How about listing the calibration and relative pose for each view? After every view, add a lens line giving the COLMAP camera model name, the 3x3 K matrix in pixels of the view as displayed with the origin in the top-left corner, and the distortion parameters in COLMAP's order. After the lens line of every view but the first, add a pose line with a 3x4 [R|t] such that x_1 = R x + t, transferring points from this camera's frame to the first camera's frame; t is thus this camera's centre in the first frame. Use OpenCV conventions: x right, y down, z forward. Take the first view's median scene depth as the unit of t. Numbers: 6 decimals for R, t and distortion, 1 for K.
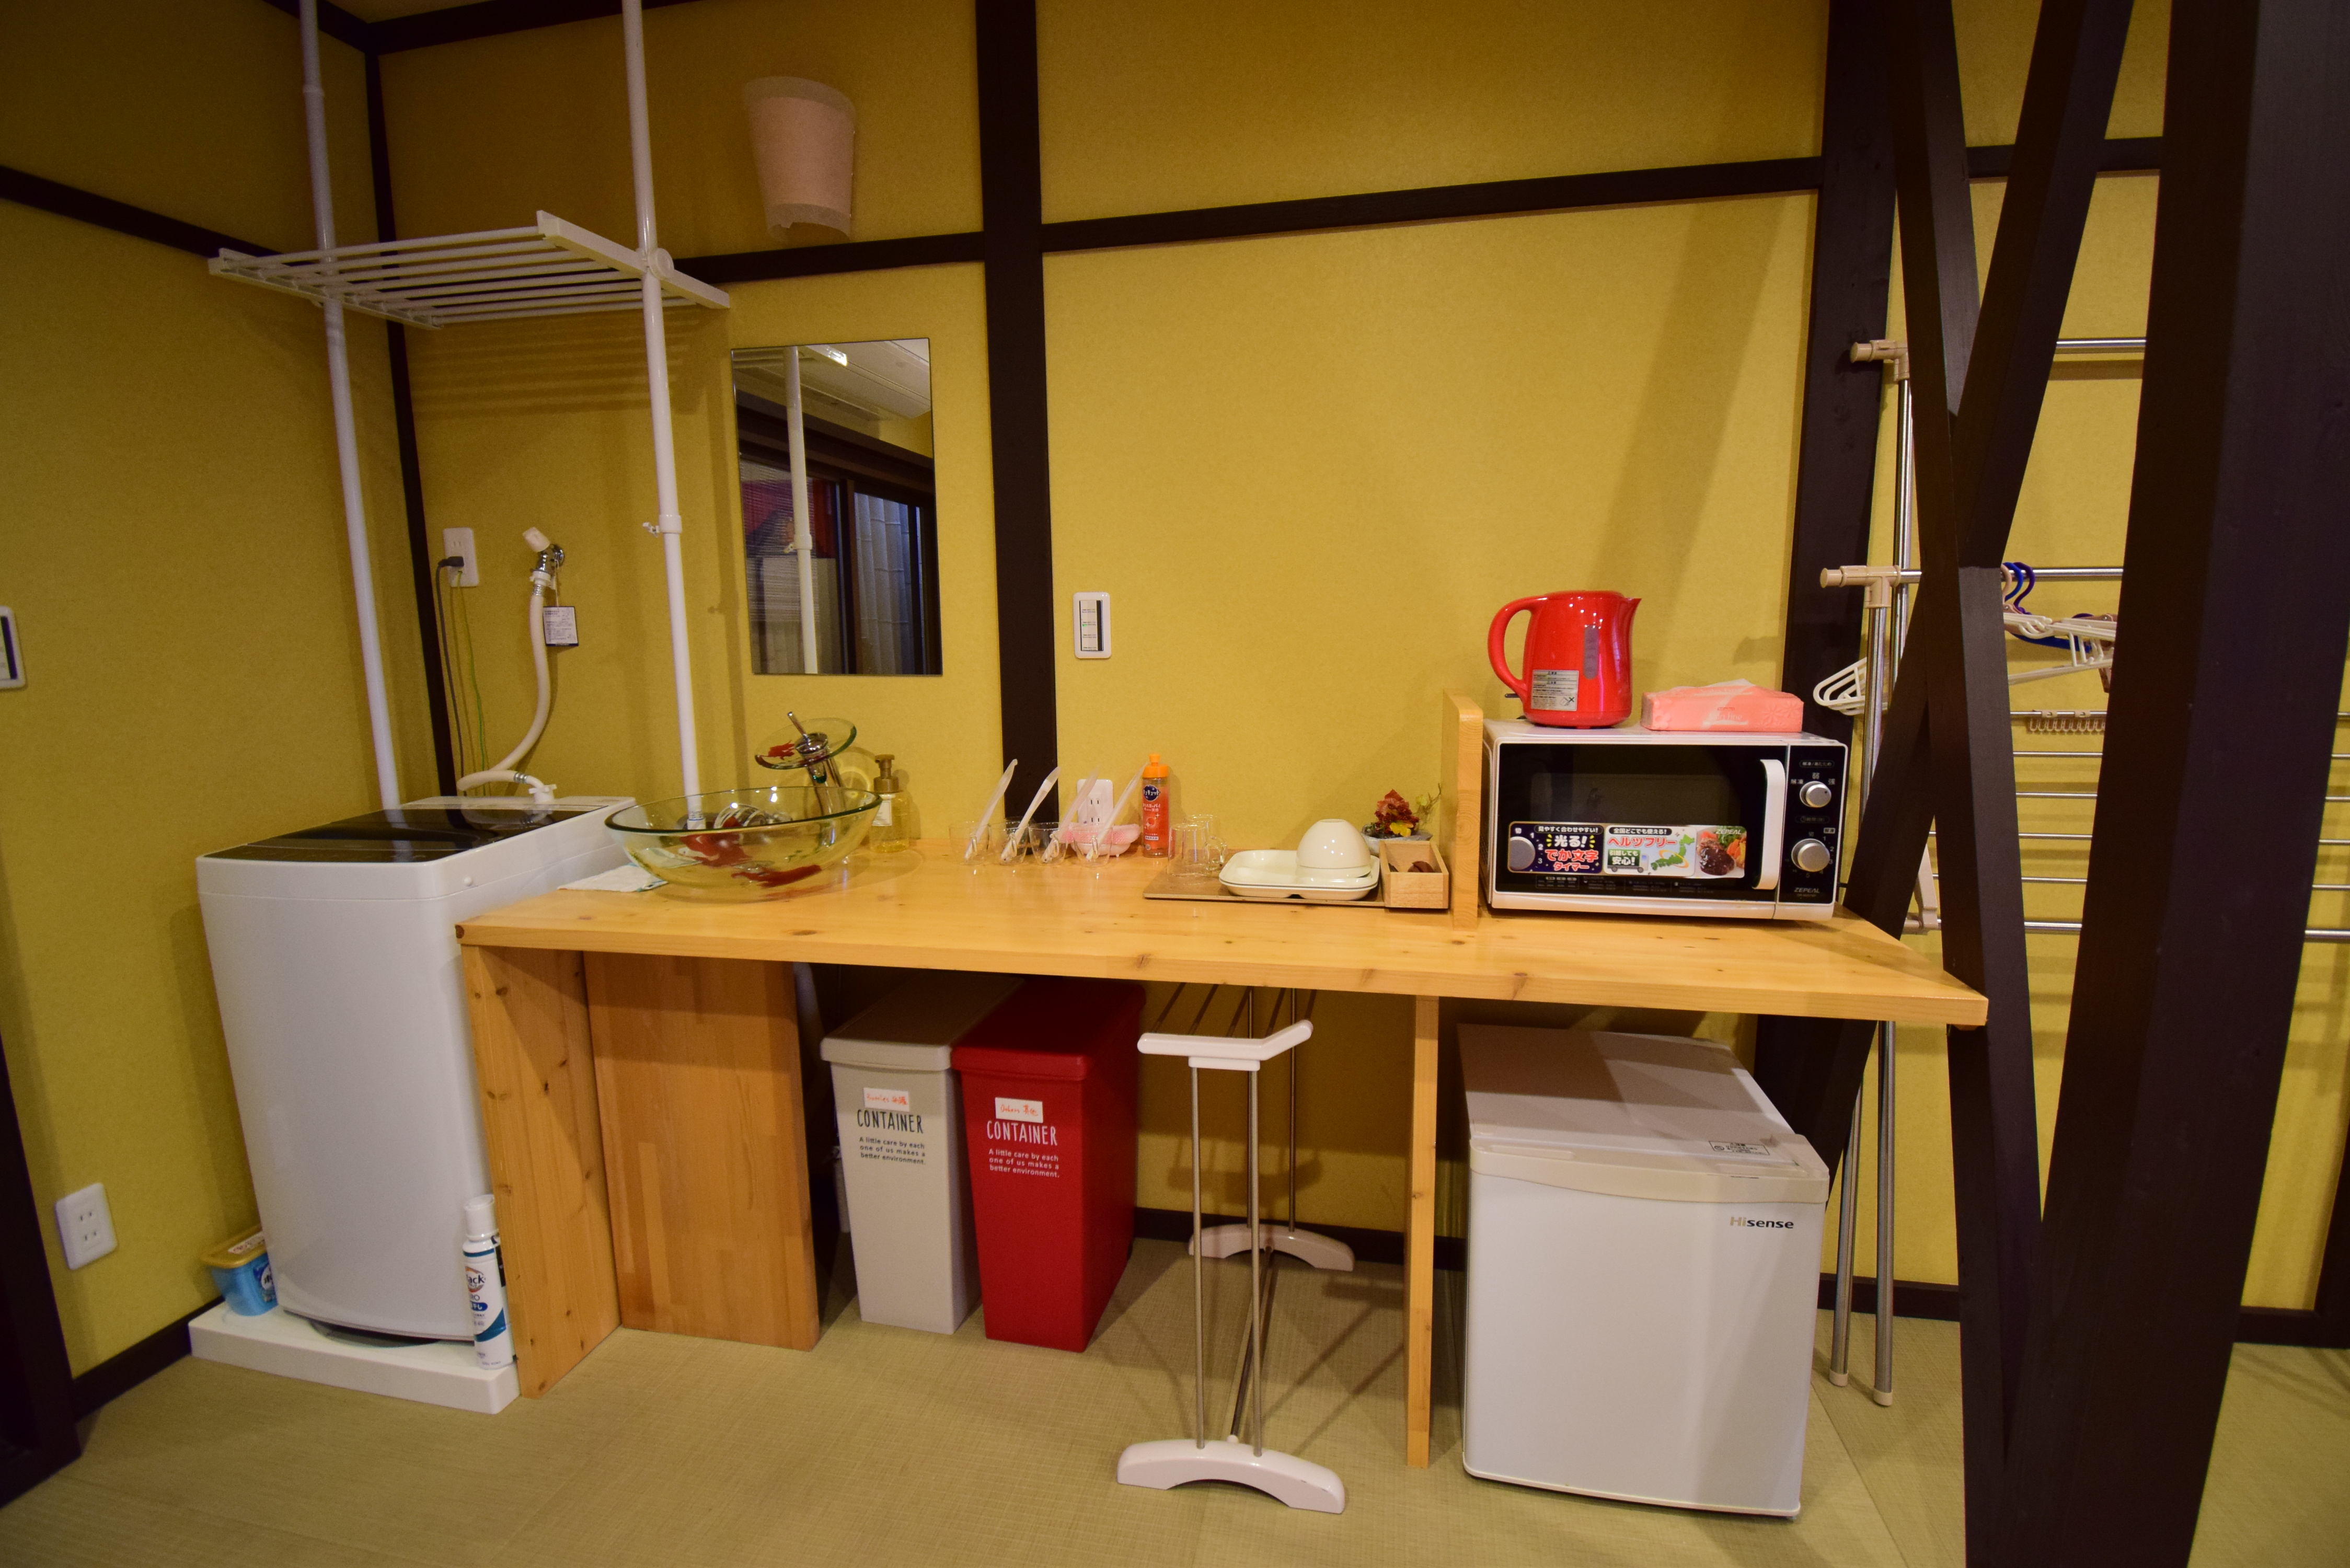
lens RADIAL K [[1023.4, 0, 1175.0], [0, 1023.4, 784.0], [0, 0, 1]] dist [0.011560, -0.021600]
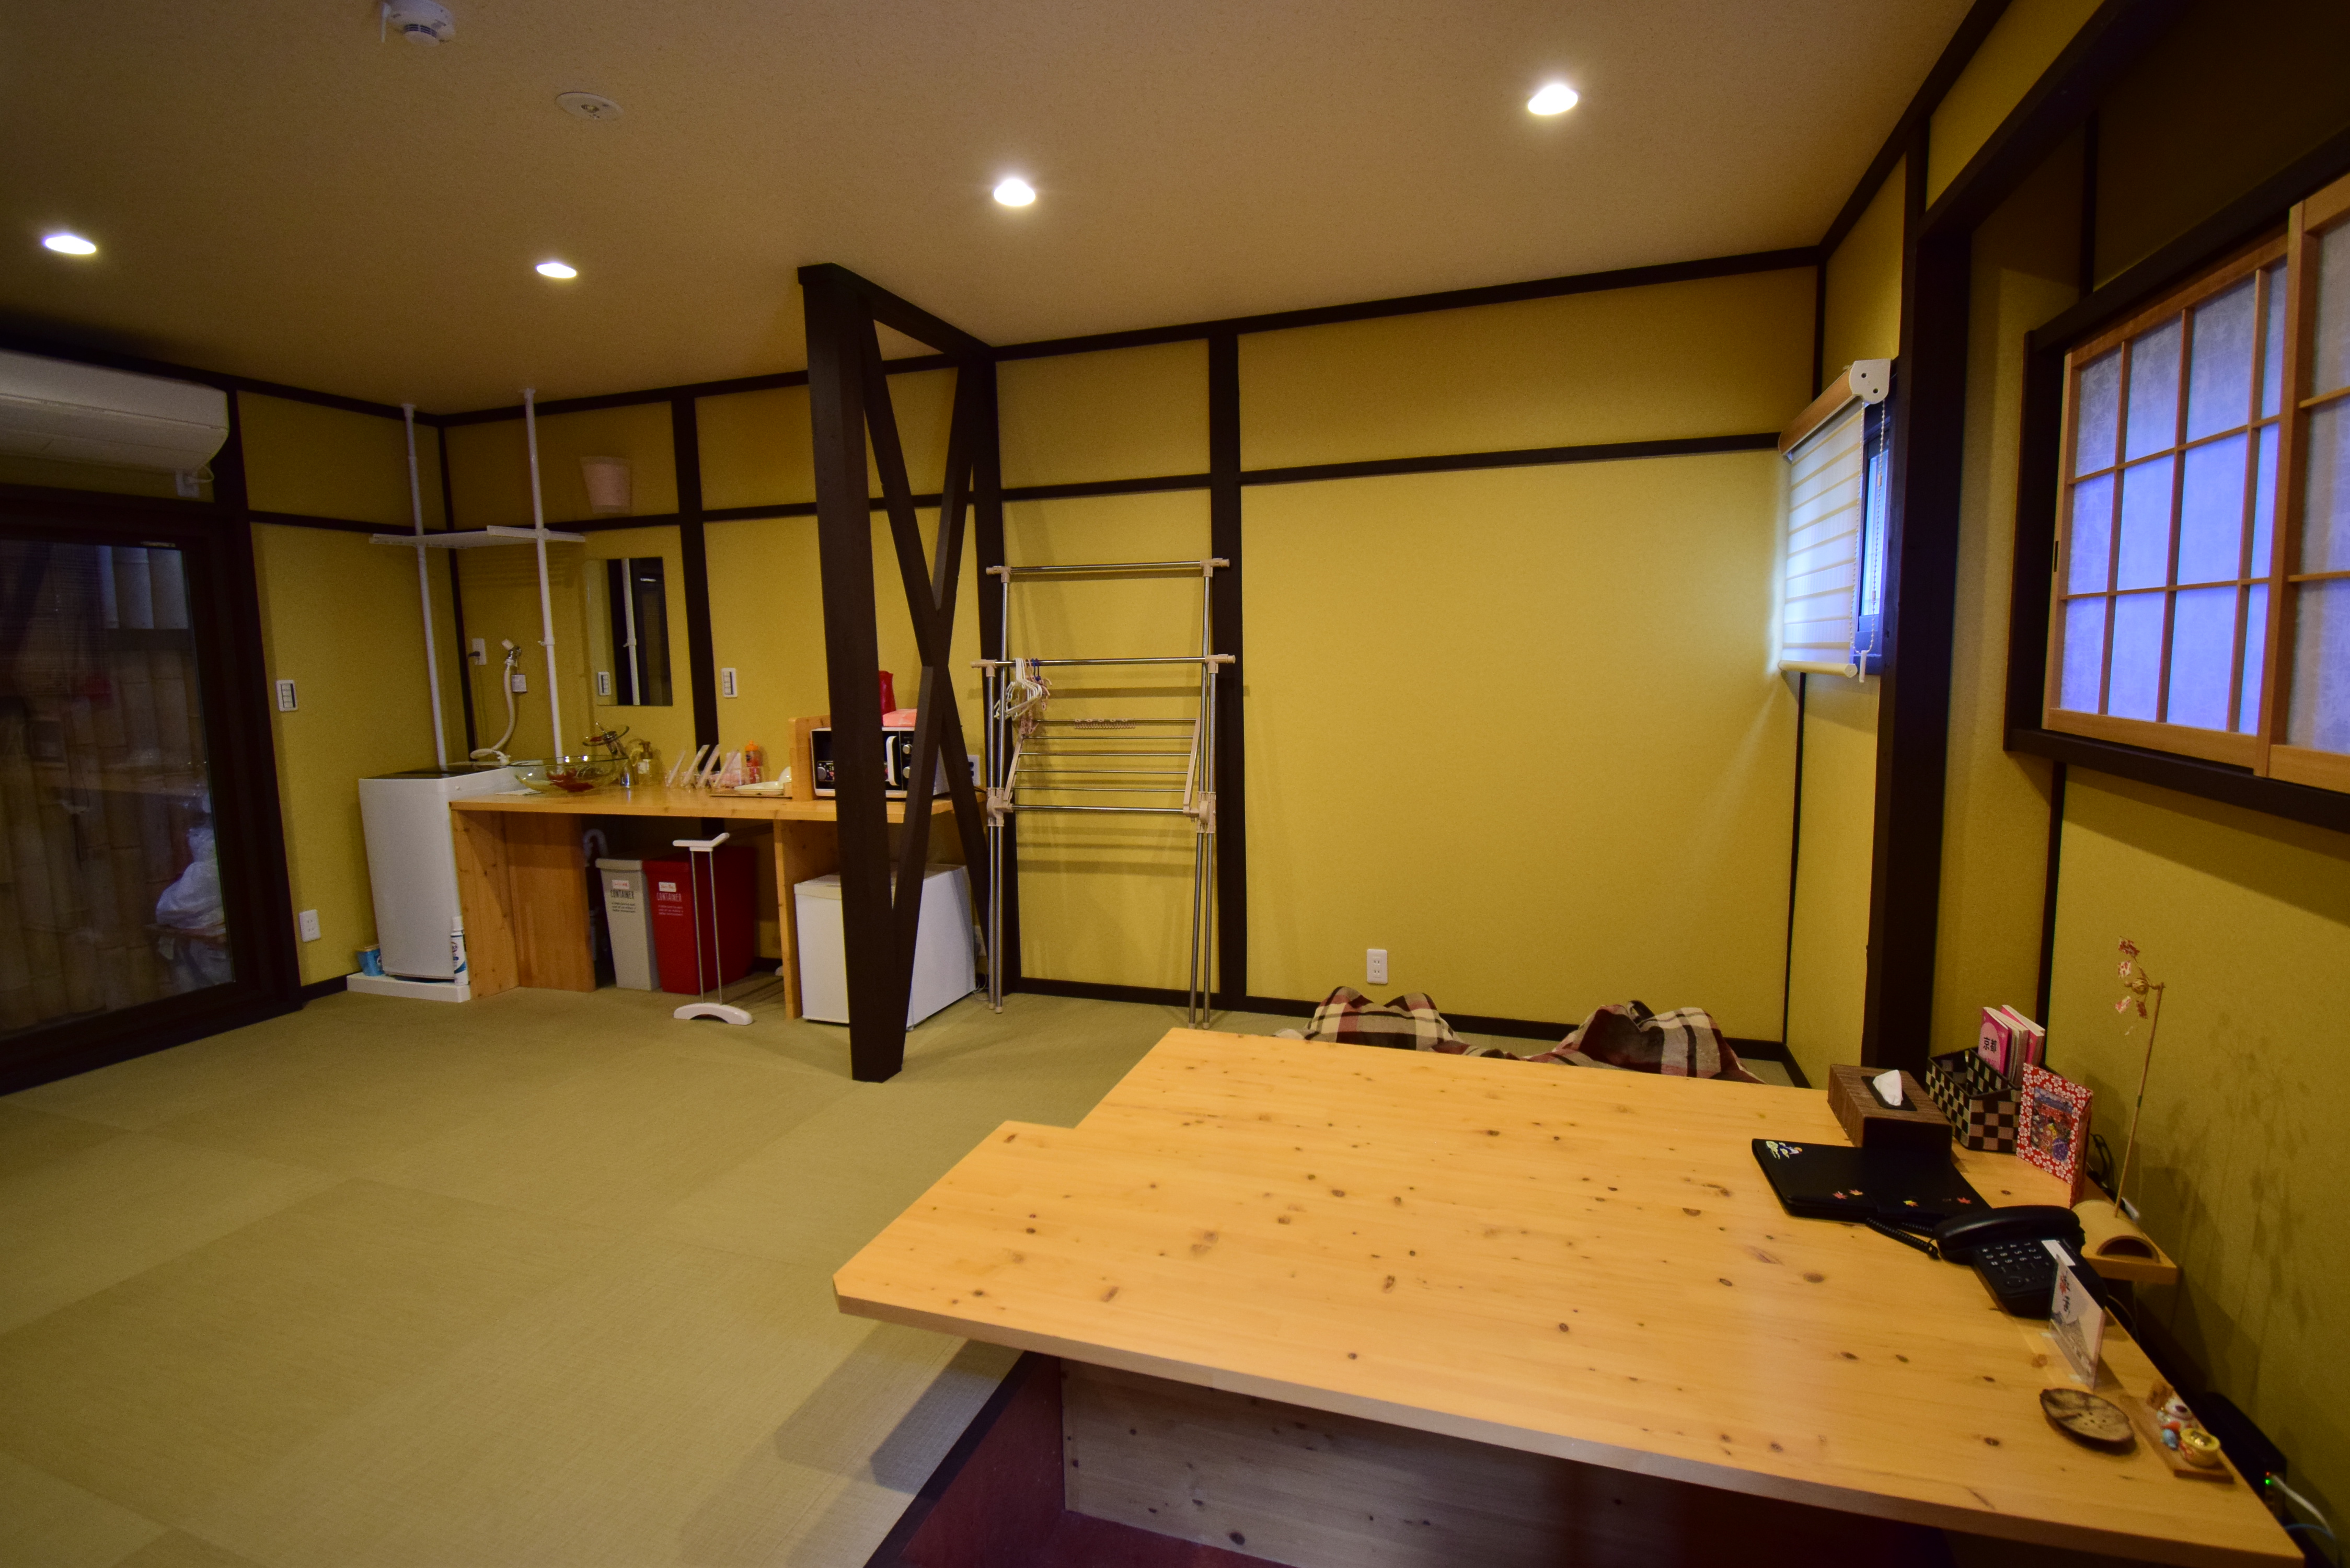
lens RADIAL K [[1070.1, 0, 1188.0], [0, 1070.1, 778.8], [0, 0, 1]] dist [0.018161, -0.025269]
pose [[0.992289, 0.003125, -0.123907, 1.306133], [-0.007316, 0.999416, -0.033386, 0.135348], [0.123731, 0.034036, 0.991732, -1.285419]]
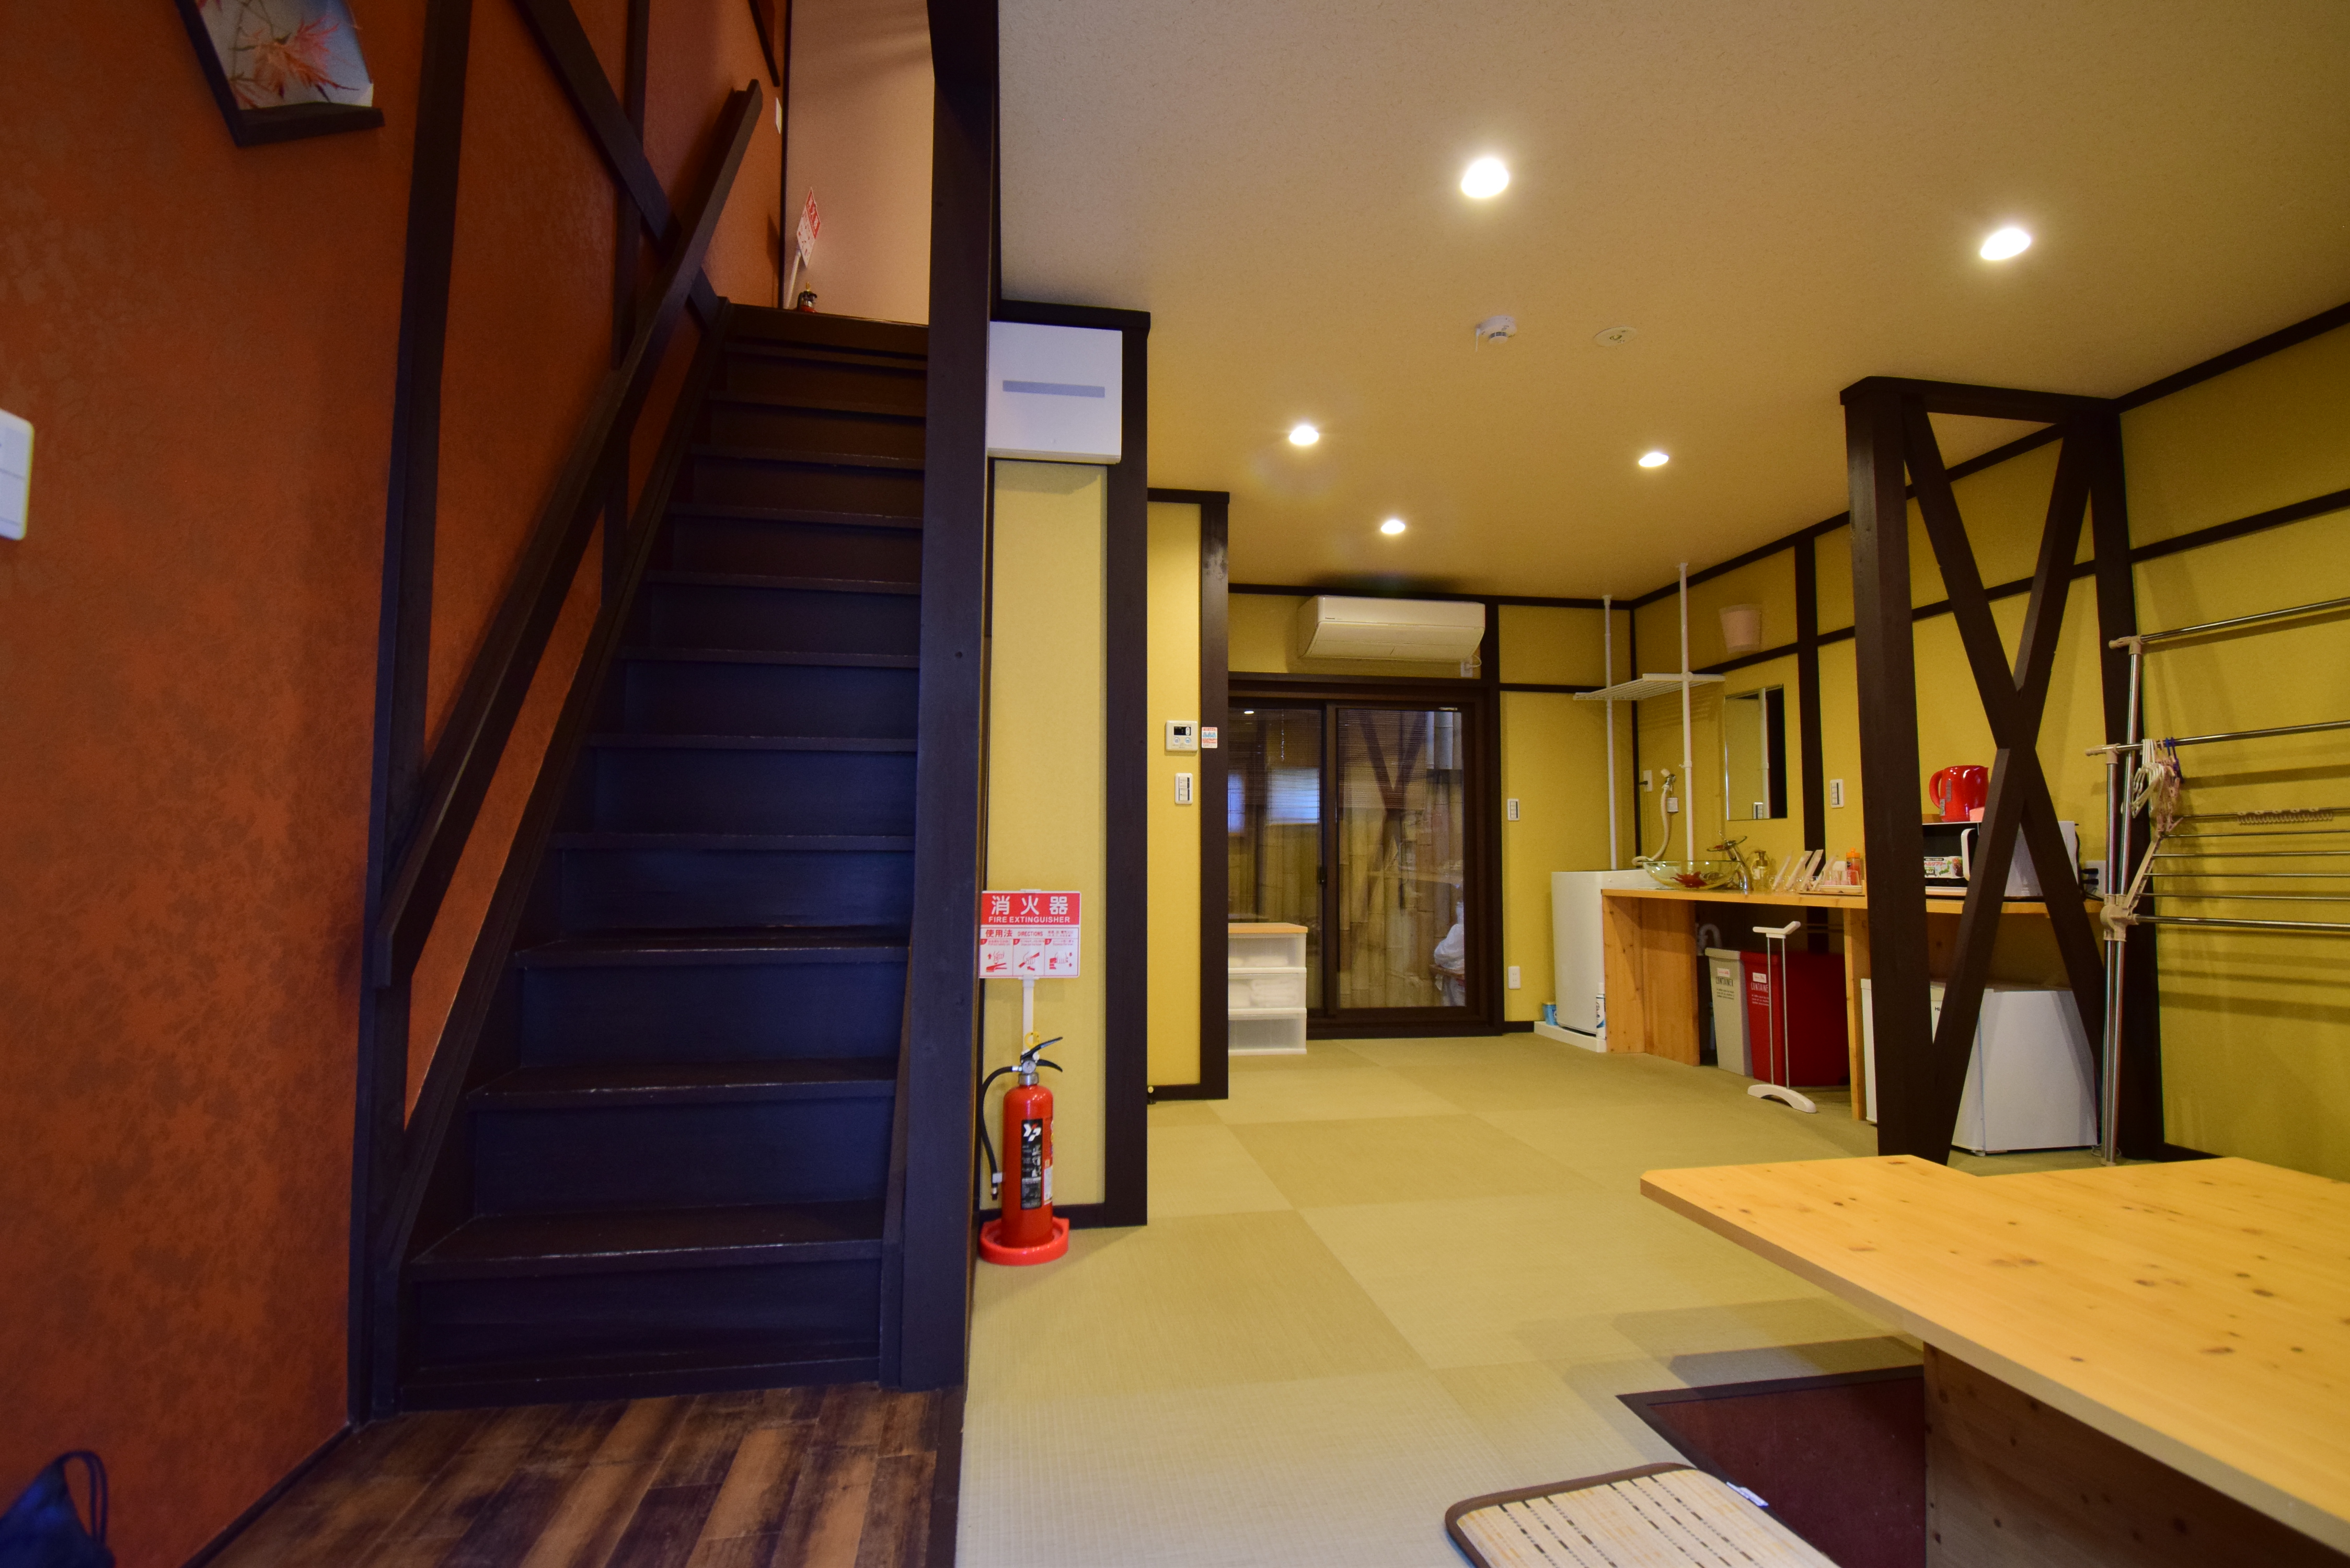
lens RADIAL K [[1070.1, 0, 1188.0], [0, 1070.1, 778.8], [0, 0, 1]] dist [0.018161, -0.025269]
pose [[0.354284, -0.061608, -0.933106, 1.817870], [-0.148946, 0.981372, -0.121346, 0.354420], [0.923200, 0.181973, 0.338508, -1.284237]]
